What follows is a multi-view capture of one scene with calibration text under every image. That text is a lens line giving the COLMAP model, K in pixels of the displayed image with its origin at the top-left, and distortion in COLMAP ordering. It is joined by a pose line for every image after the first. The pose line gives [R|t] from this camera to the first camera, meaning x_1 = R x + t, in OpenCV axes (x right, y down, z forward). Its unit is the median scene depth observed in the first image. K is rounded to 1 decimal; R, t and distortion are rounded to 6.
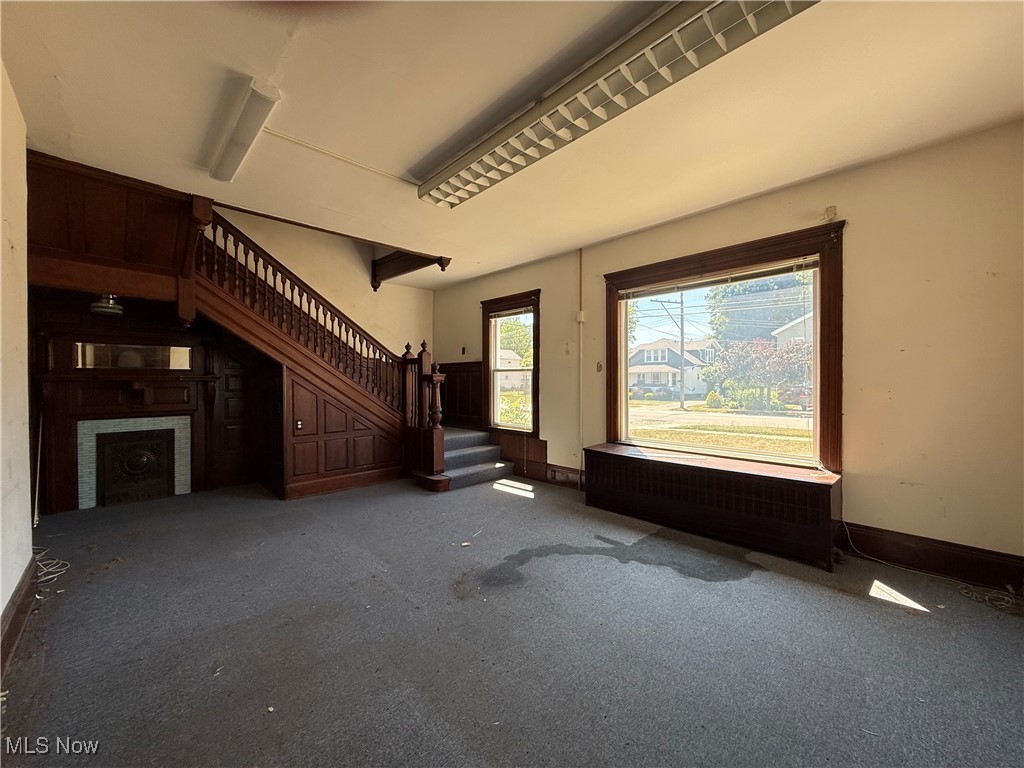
lens RADIAL K [[404.1, 0, 509.9], [0, 404.1, 383.9], [0, 0, 1]] dist [0.002024, 0.000120]
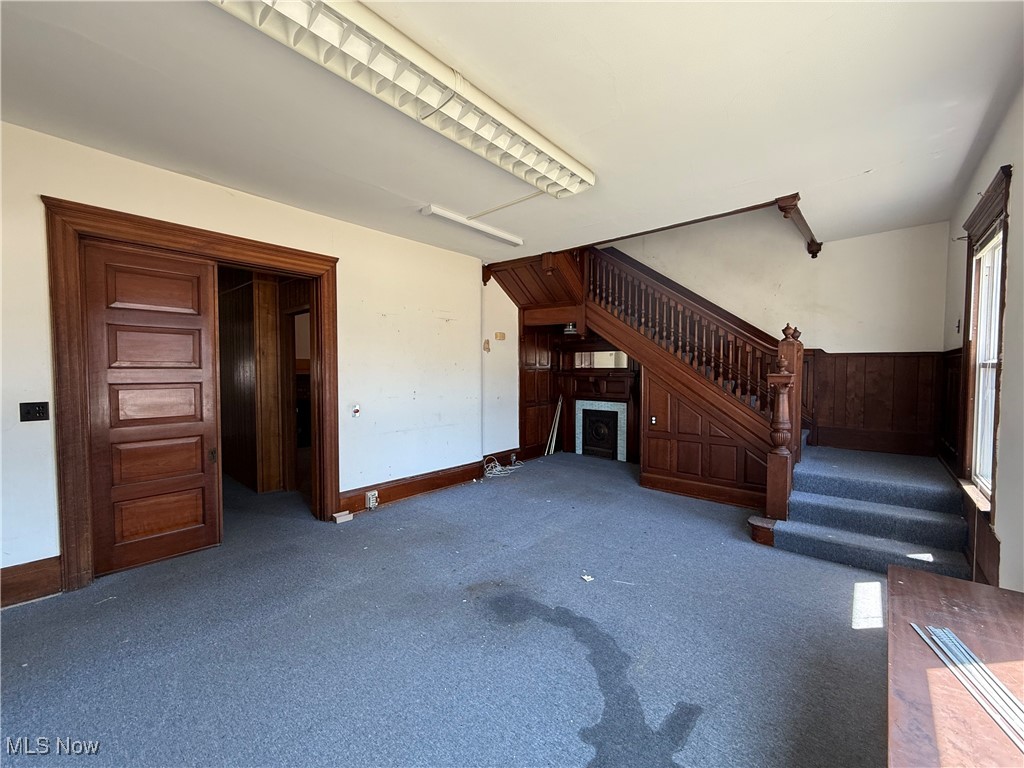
lens RADIAL K [[404.1, 0, 509.9], [0, 404.1, 383.9], [0, 0, 1]] dist [0.002024, 0.000120]
pose [[0.088730, 0.040290, -0.995241, 0.575310], [-0.007894, 0.999179, 0.039745, -0.039629], [0.996024, 0.004330, 0.088975, 0.609942]]
